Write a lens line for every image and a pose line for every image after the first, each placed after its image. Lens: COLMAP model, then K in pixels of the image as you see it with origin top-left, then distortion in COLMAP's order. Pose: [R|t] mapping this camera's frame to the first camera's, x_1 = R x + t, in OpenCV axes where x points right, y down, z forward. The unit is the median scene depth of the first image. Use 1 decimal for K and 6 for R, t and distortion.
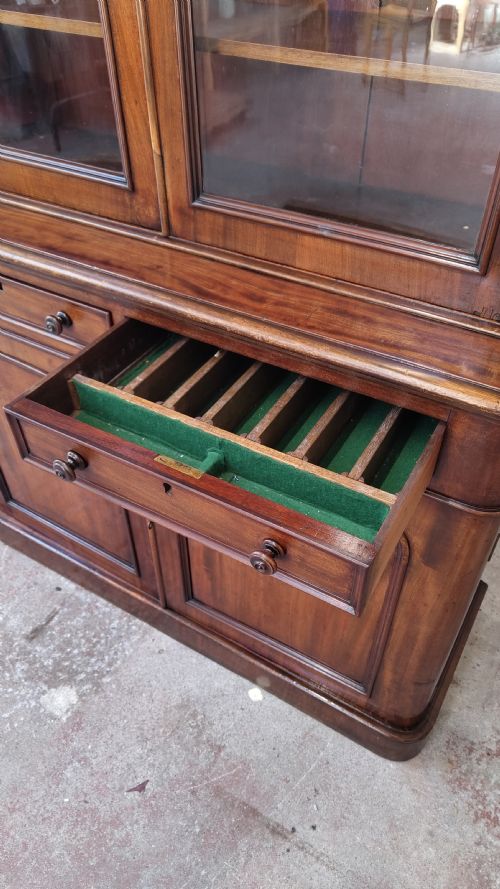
lens RADIAL K [[626.6, 0, 246.8], [0, 626.6, 454.7], [0, 0, 1]] dist [0.011419, -0.012017]
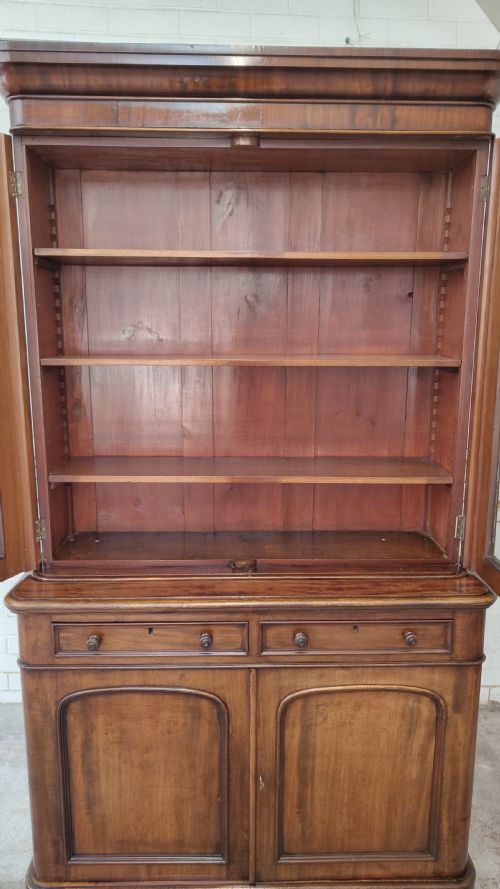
lens RADIAL K [[626.6, 0, 246.1], [0, 626.6, 442.3], [0, 0, 1]] dist [0.011419, -0.012017]
pose [[0.846108, -0.089677, 0.525413, -0.740881], [0.357612, 0.826462, -0.434828, 0.070774], [-0.395239, 0.555805, 0.731346, -0.336943]]
